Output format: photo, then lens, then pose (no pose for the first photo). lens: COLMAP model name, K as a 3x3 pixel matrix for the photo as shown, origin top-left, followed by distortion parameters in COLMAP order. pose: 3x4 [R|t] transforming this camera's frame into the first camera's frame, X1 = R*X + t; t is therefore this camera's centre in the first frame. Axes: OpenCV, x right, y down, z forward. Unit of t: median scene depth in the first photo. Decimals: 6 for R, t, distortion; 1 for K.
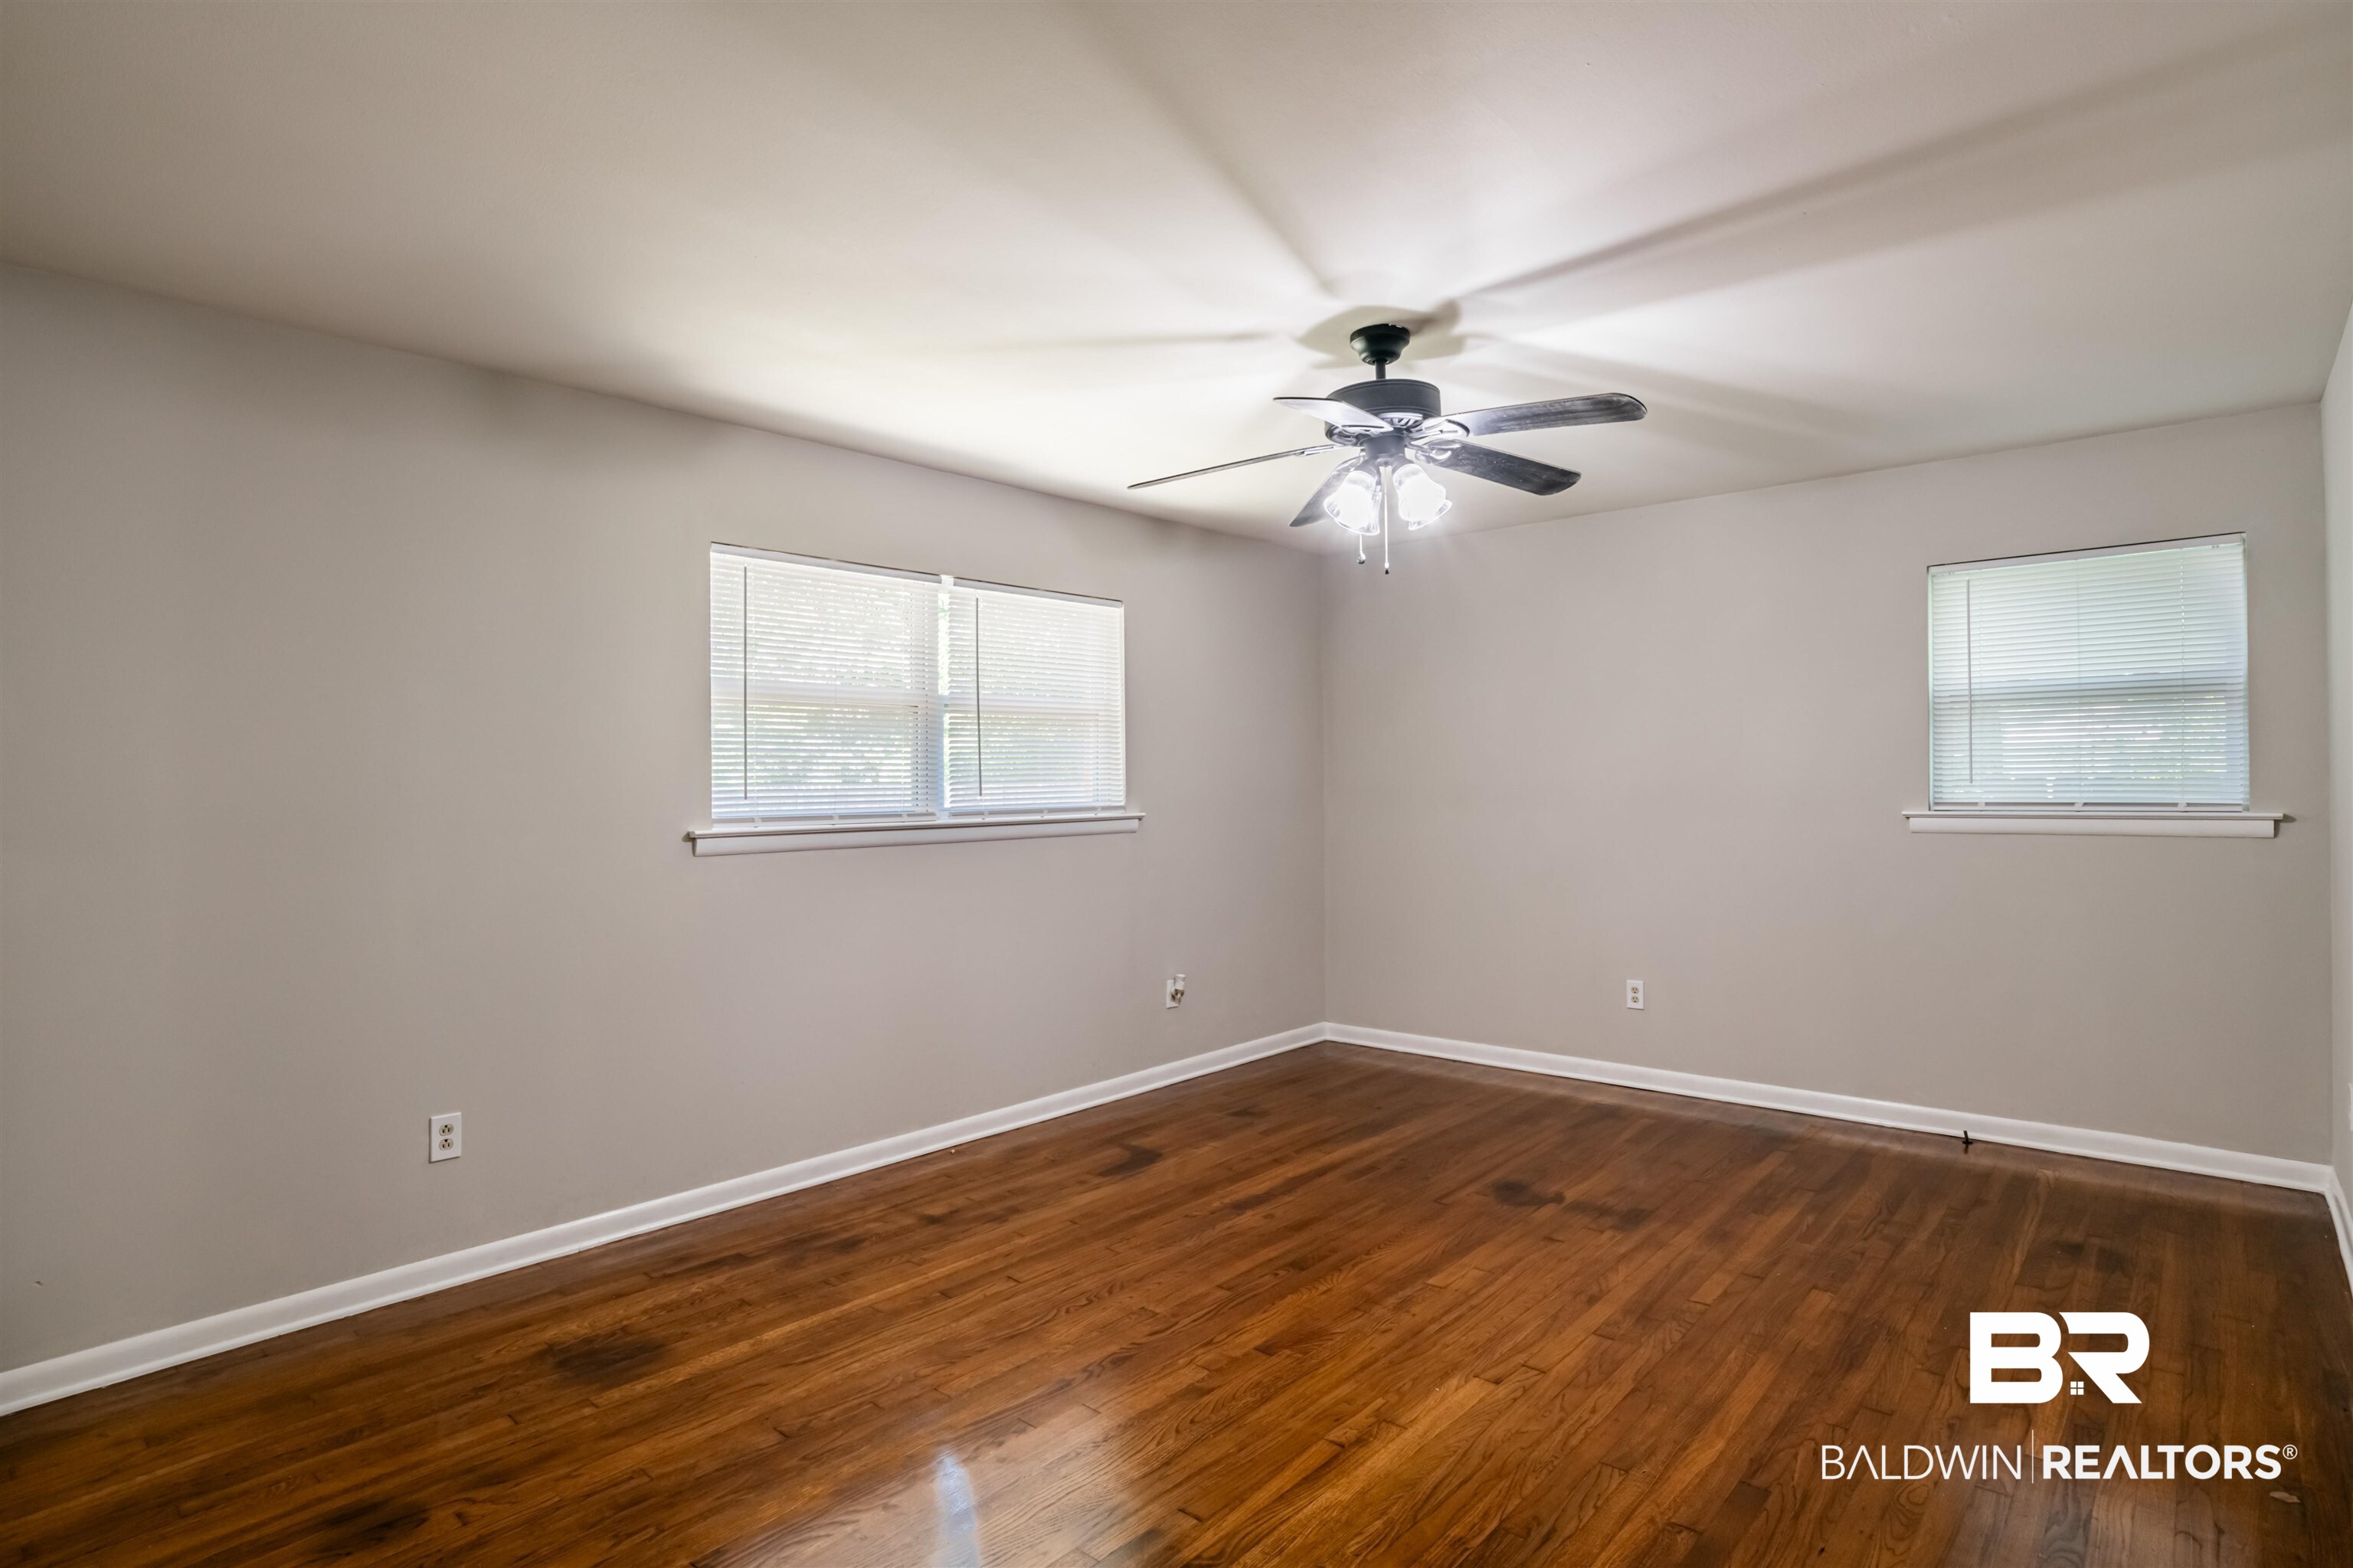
lens RADIAL K [[1202.1, 0, 1187.9], [0, 1202.1, 775.3], [0, 0, 1]] dist [-0.056709, 0.024825]
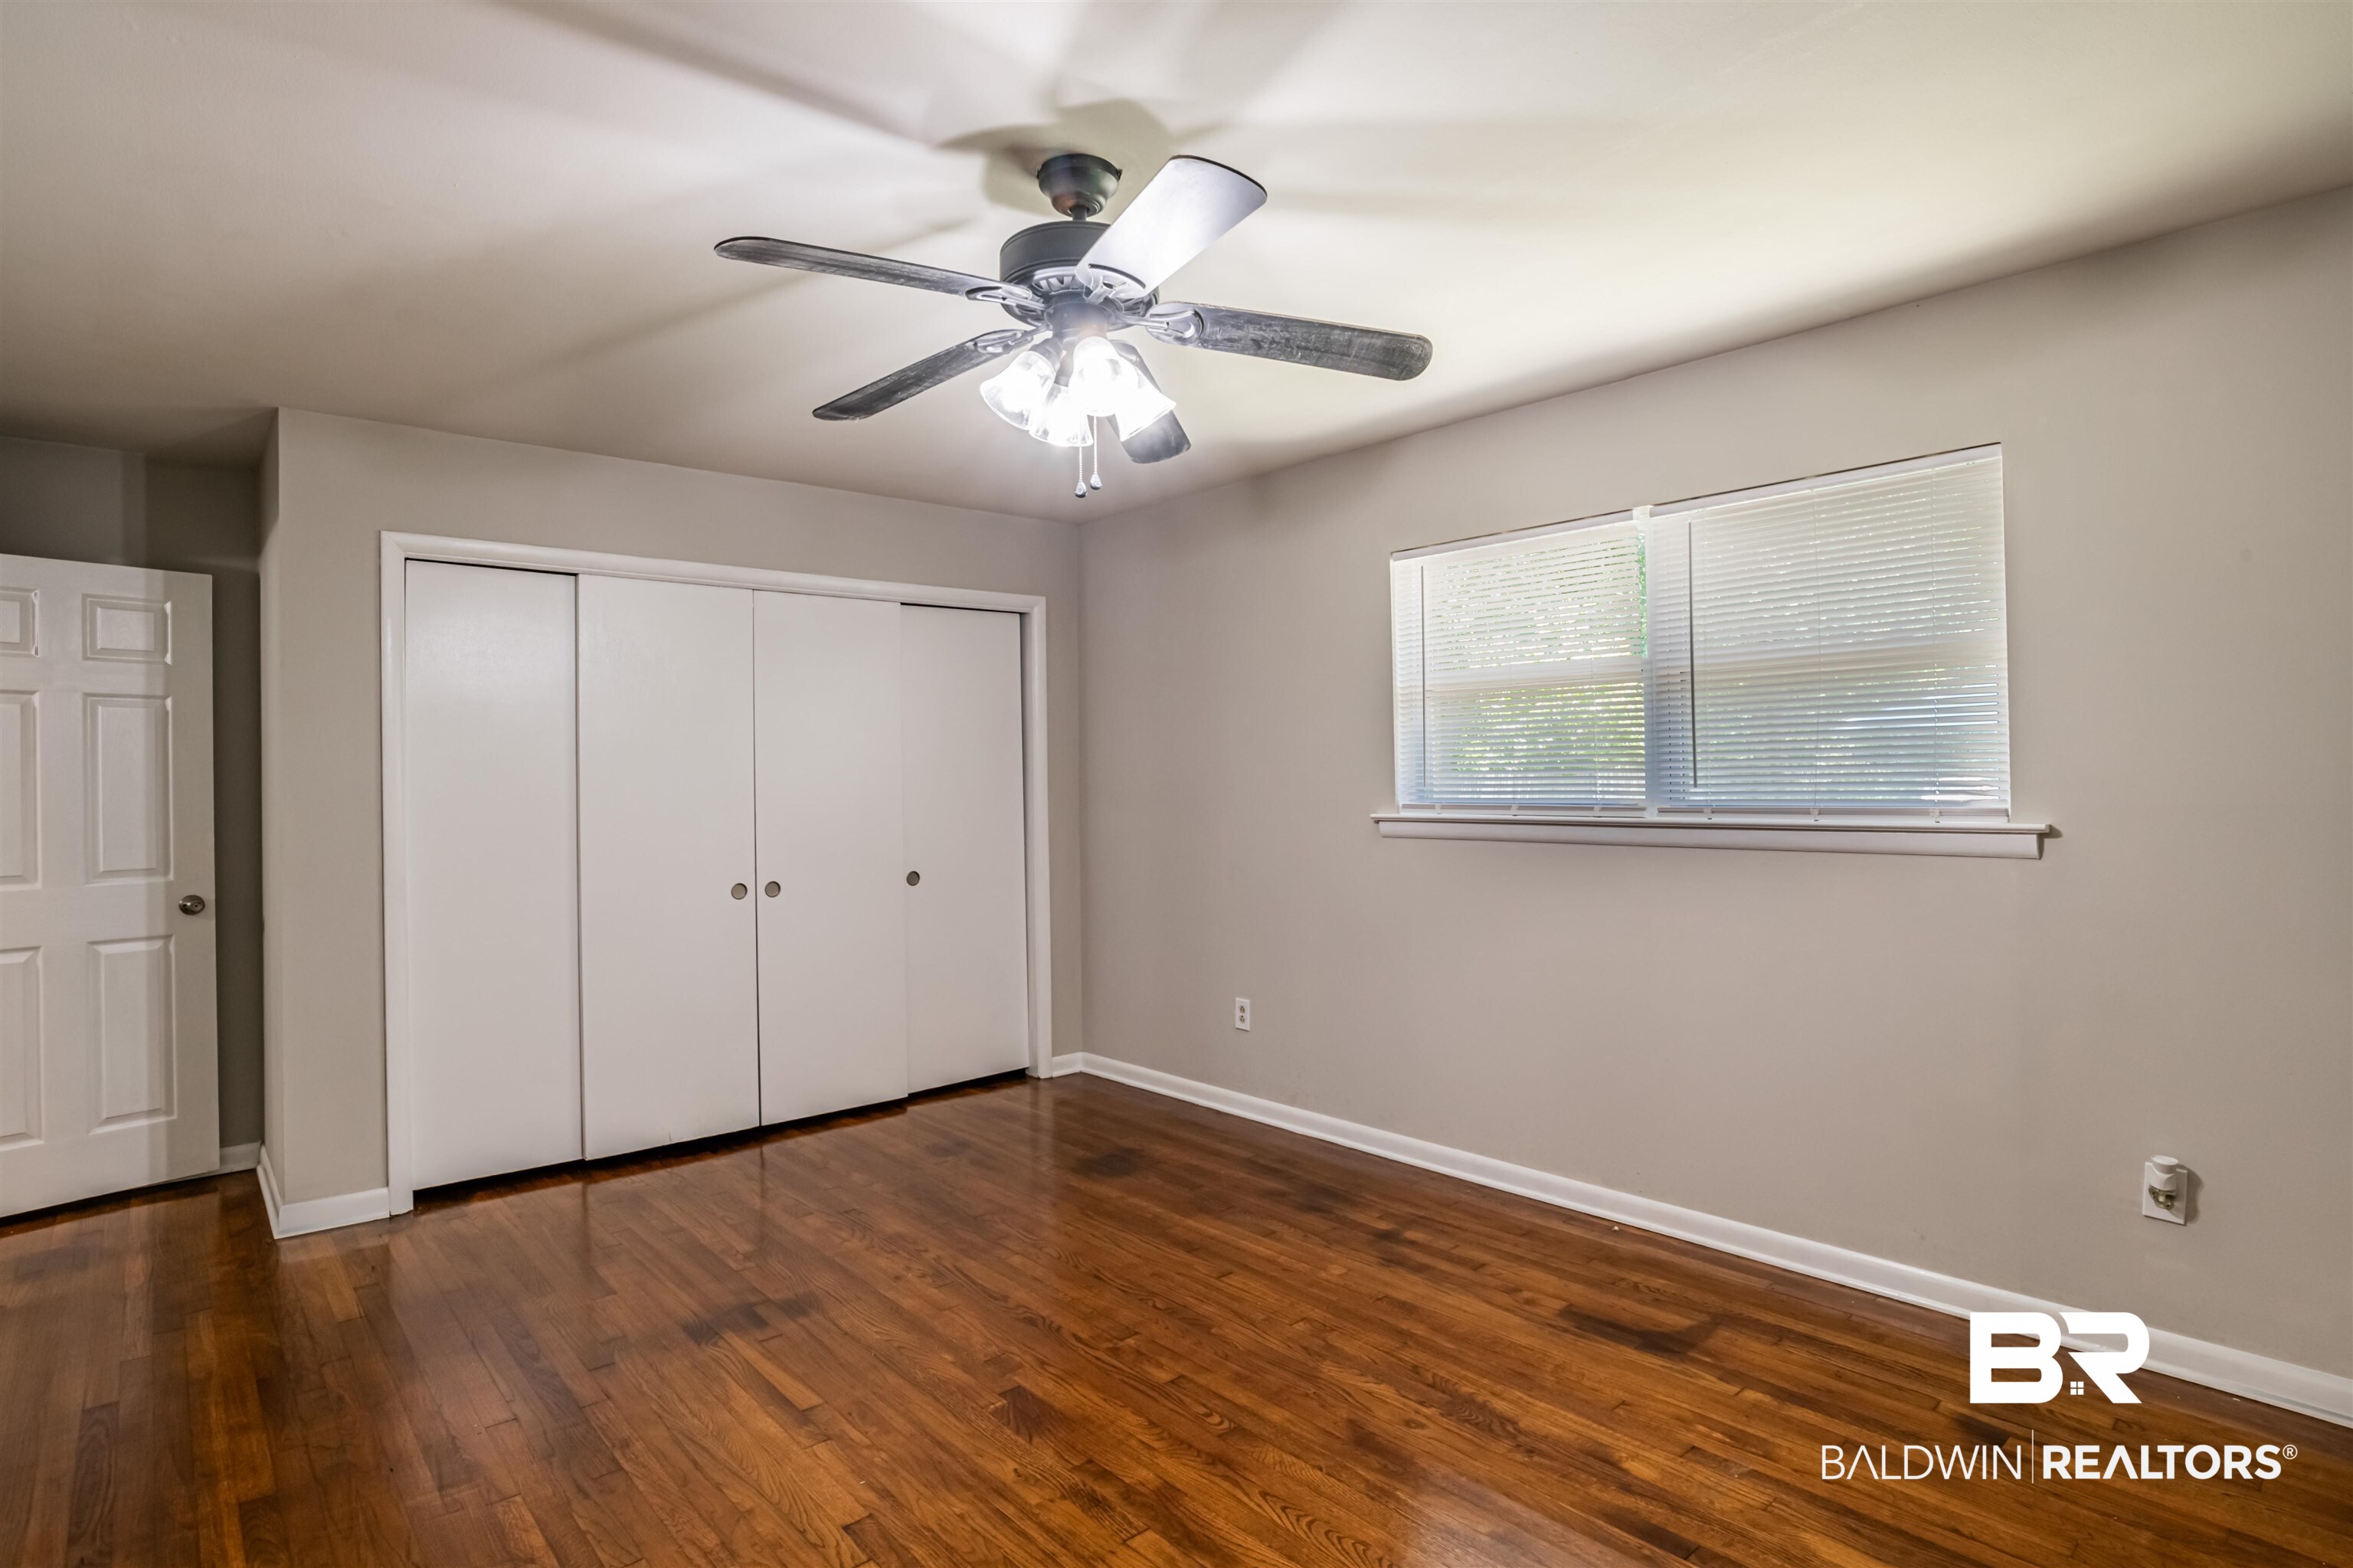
lens RADIAL K [[1202.1, 0, 1187.9], [0, 1202.1, 775.3], [0, 0, 1]] dist [-0.056709, 0.024825]
pose [[-0.113990, 0.011643, -0.993414, 0.779317], [0.020165, 0.999752, 0.009404, -0.004657], [0.993277, -0.018960, -0.114197, 1.008871]]
